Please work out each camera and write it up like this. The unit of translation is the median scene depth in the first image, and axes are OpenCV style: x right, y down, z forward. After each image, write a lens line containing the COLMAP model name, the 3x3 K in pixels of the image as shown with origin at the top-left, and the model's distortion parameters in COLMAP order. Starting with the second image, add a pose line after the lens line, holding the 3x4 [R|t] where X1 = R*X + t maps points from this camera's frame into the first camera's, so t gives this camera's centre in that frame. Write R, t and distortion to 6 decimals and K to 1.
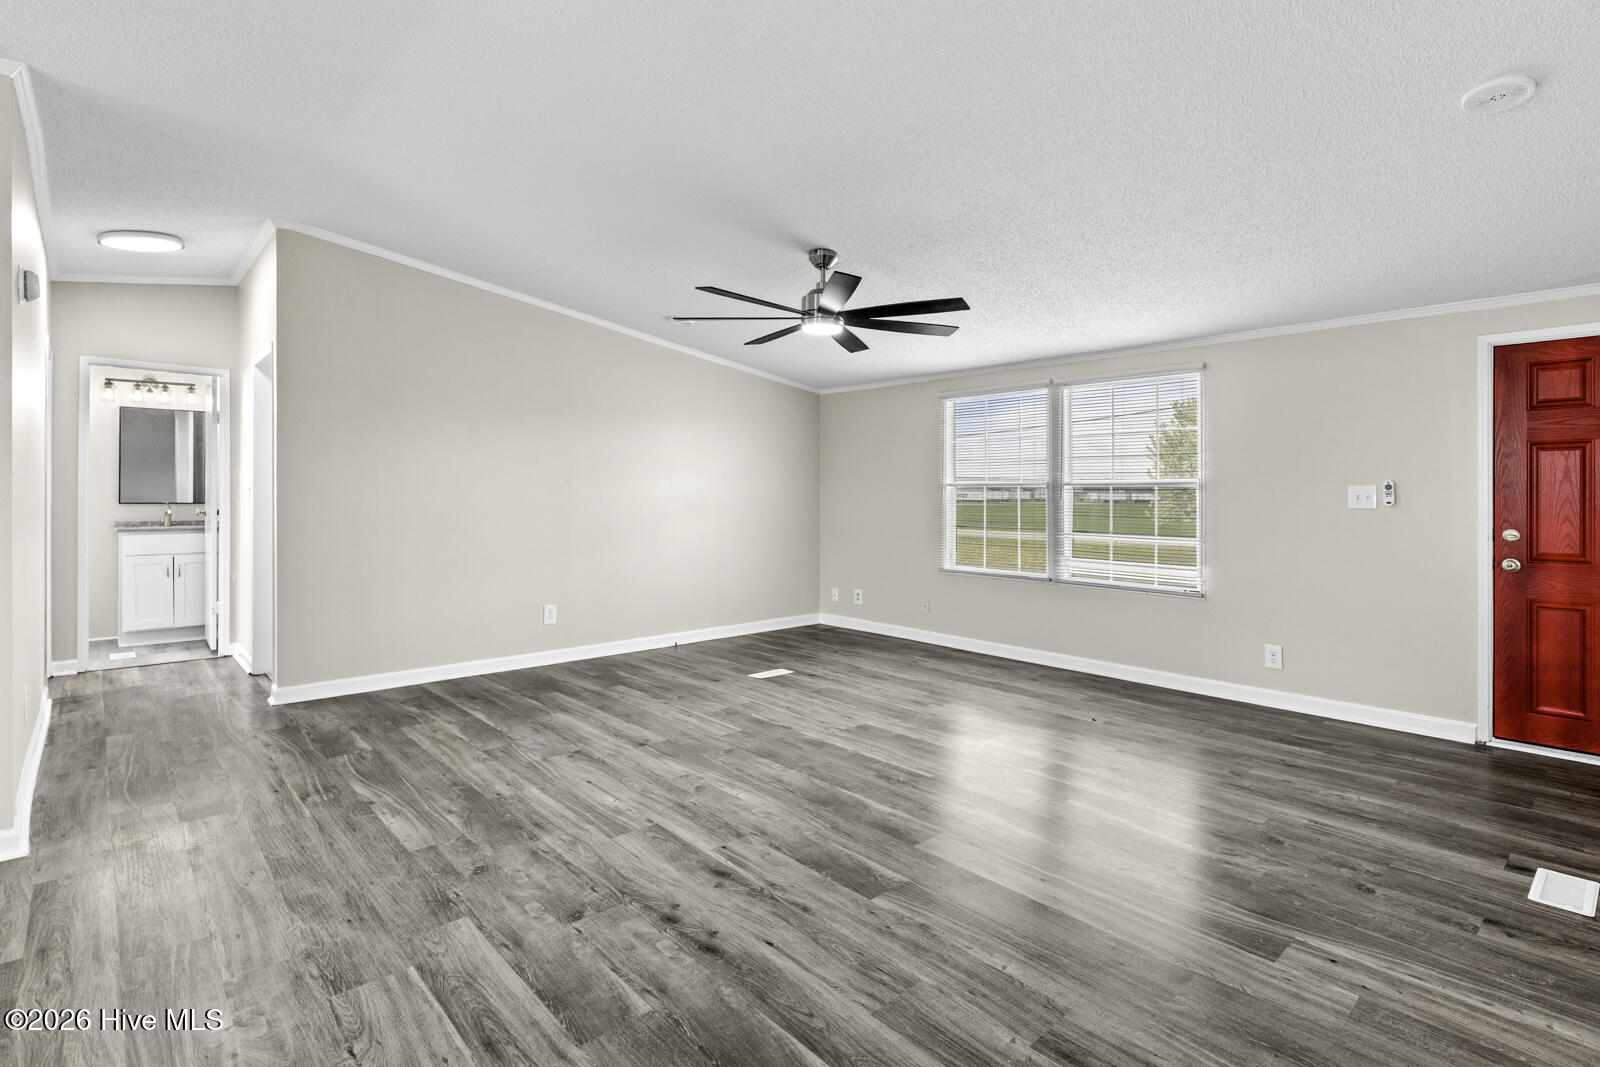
lens RADIAL K [[795.4, 0, 804.8], [0, 795.4, 469.4], [0, 0, 1]] dist [0.000006, -0.000397]
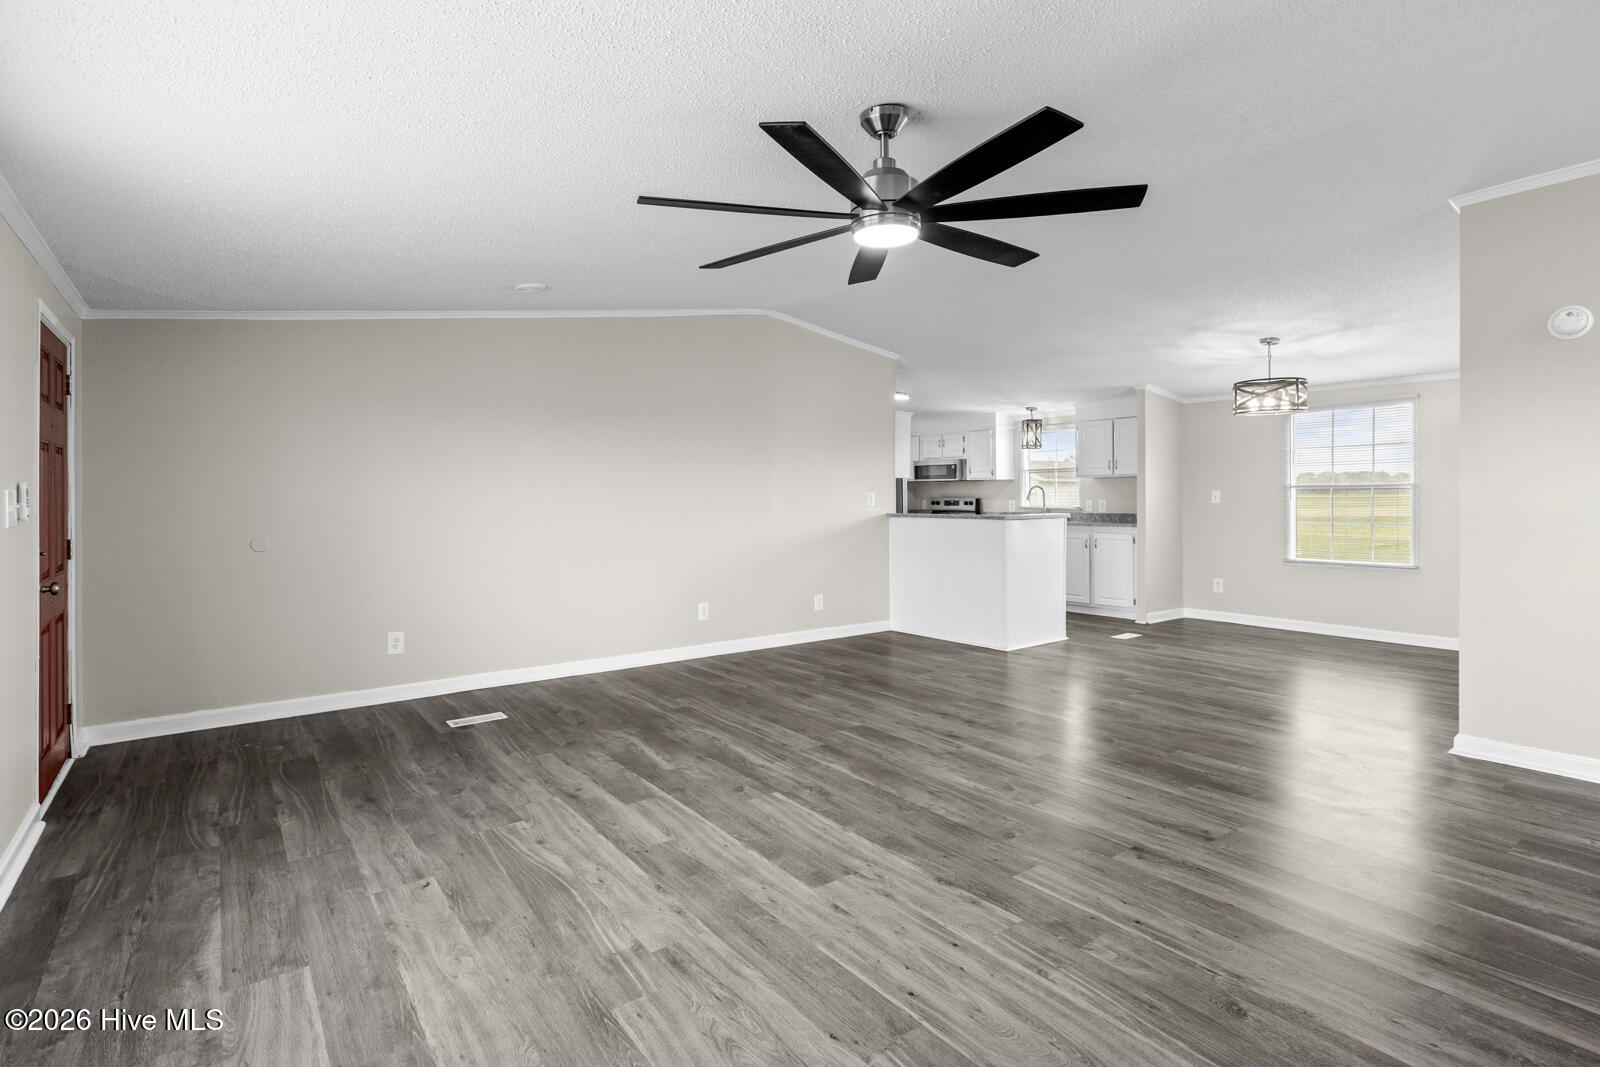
lens RADIAL K [[773.8, 0, 804.2], [0, 773.8, 480.9], [0, 0, 1]] dist [-0.005509, -0.000561]
pose [[-0.995649, 0.003272, 0.093127, 0.035138], [-0.001104, 0.998899, -0.046904, 0.051002], [-0.093178, -0.046802, -0.994549, 1.985151]]
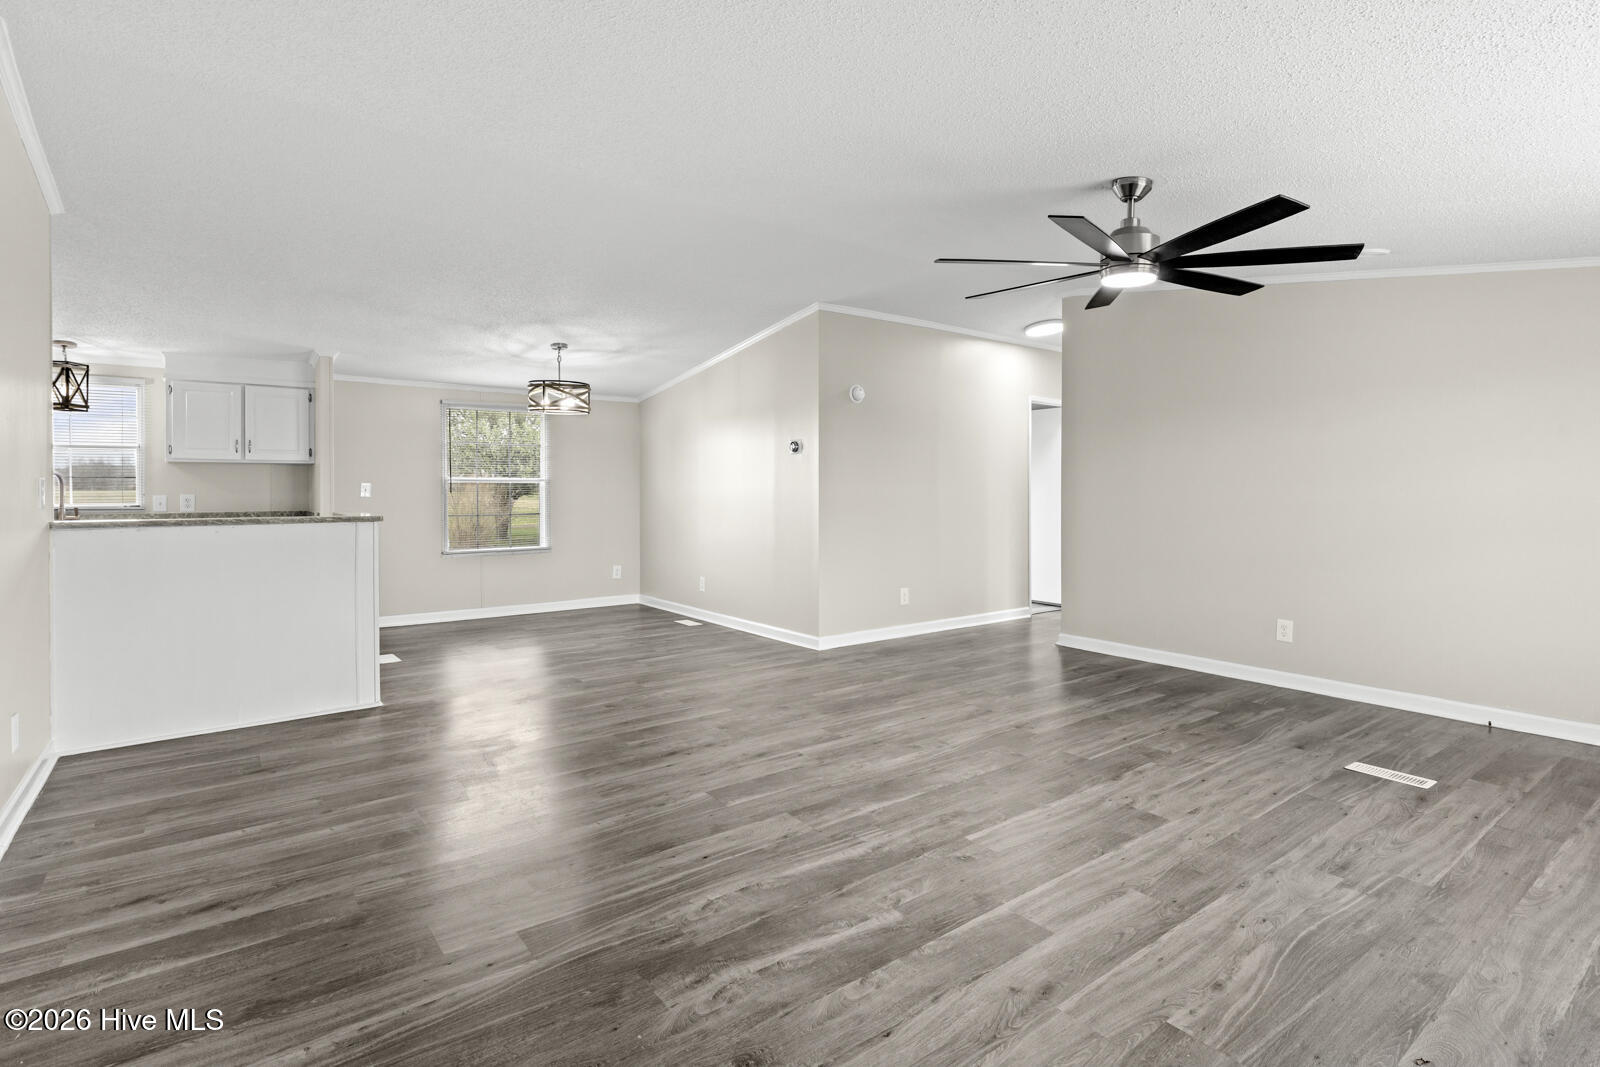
lens RADIAL K [[785.9, 0, 805.2], [0, 785.9, 480.3], [0, 0, 1]] dist [0.001917, -0.000891]
pose [[-0.092179, -0.011141, -0.995680, 1.005913], [0.025959, 0.999571, -0.013588, 0.022386], [0.995404, -0.027099, -0.091850, 0.933937]]
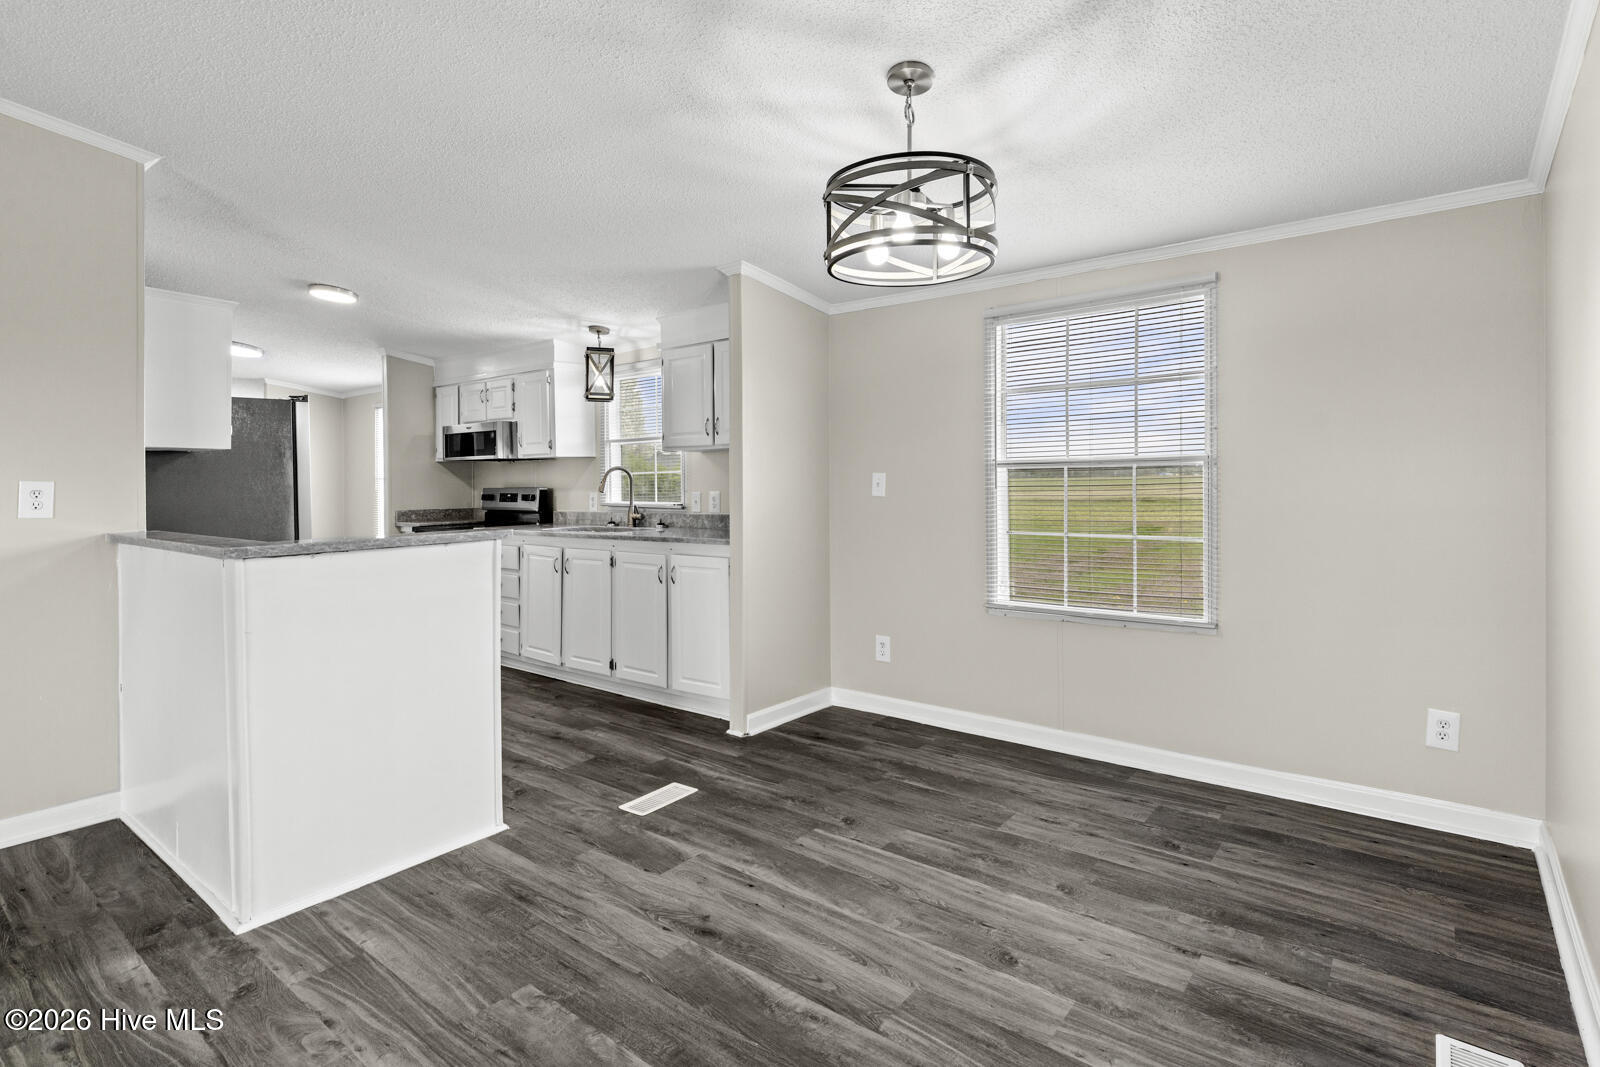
lens RADIAL K [[785.9, 0, 805.2], [0, 785.9, 480.3], [0, 0, 1]] dist [0.001917, -0.000891]
pose [[-0.986143, 0.011610, -0.165491, -0.645256], [0.016364, 0.999491, -0.027392, 0.014999], [0.165089, -0.029720, -0.985831, 0.807798]]
